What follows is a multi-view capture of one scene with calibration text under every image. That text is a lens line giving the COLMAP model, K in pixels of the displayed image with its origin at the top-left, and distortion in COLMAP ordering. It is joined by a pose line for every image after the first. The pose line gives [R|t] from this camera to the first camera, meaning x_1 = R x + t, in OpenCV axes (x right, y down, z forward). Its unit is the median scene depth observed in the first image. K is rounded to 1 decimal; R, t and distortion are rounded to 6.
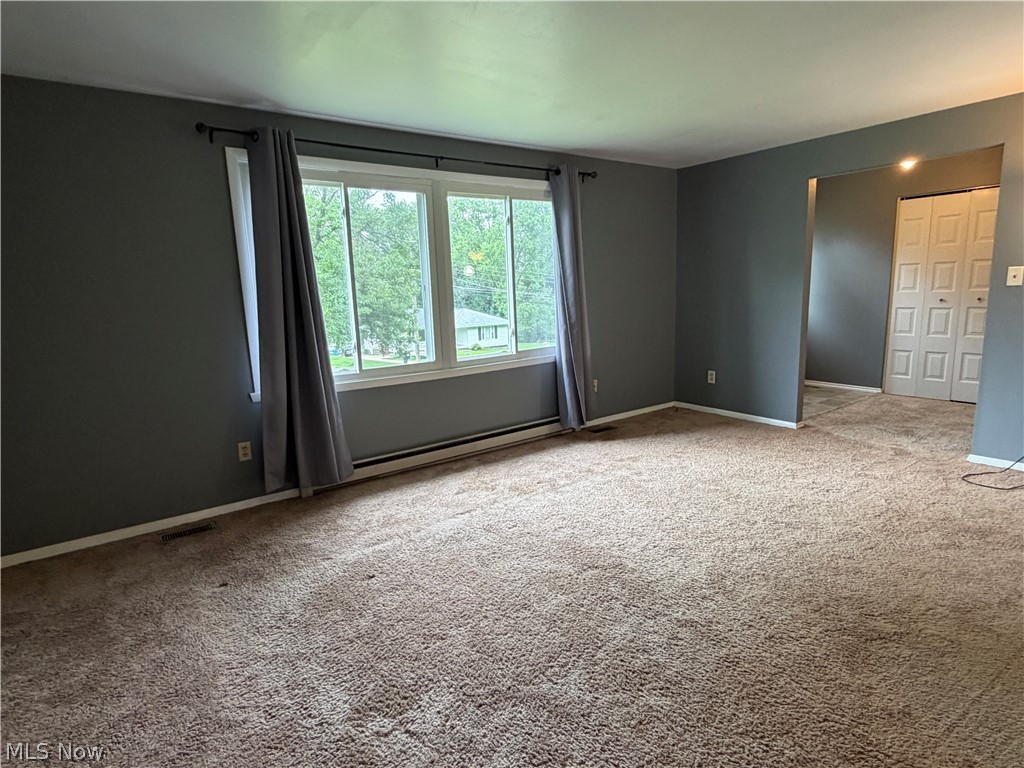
lens RADIAL K [[556.0, 0, 510.9], [0, 556.0, 389.3], [0, 0, 1]] dist [-0.001187, 0.000660]
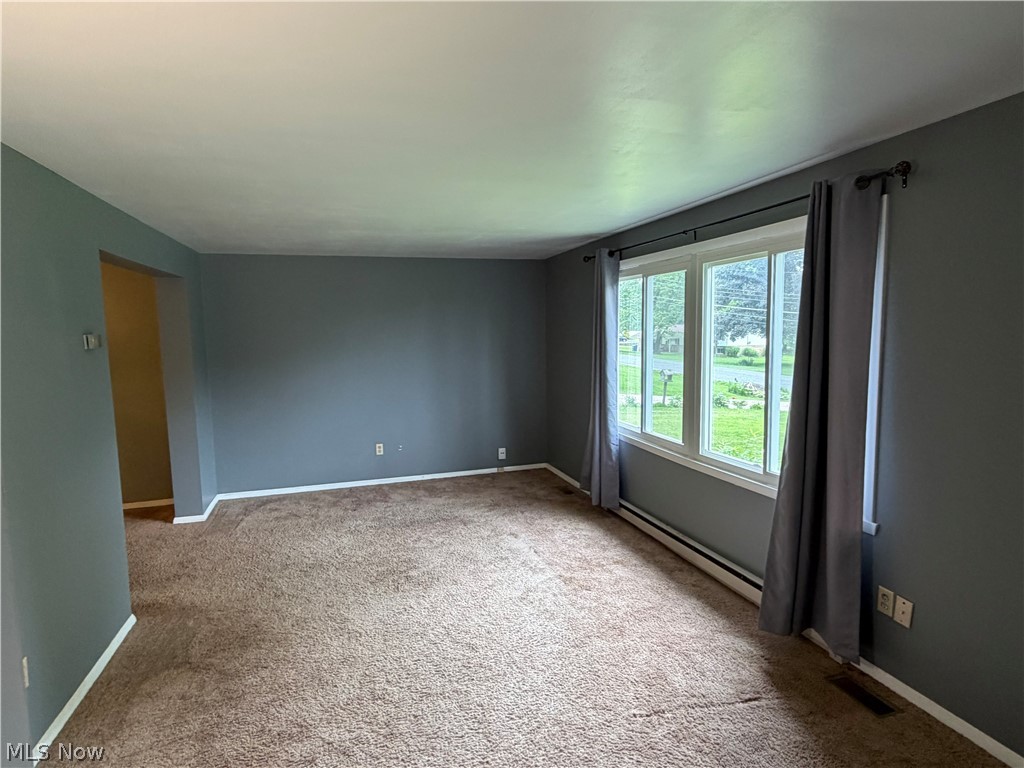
lens RADIAL K [[556.0, 0, 527.6], [0, 556.0, 387.6], [0, 0, 1]] dist [-0.001187, 0.000660]
pose [[-0.294287, 0.151481, -0.943636, 0.840280], [-0.136304, 0.970613, 0.198320, -0.305764], [0.945947, 0.186984, -0.264991, 1.021068]]
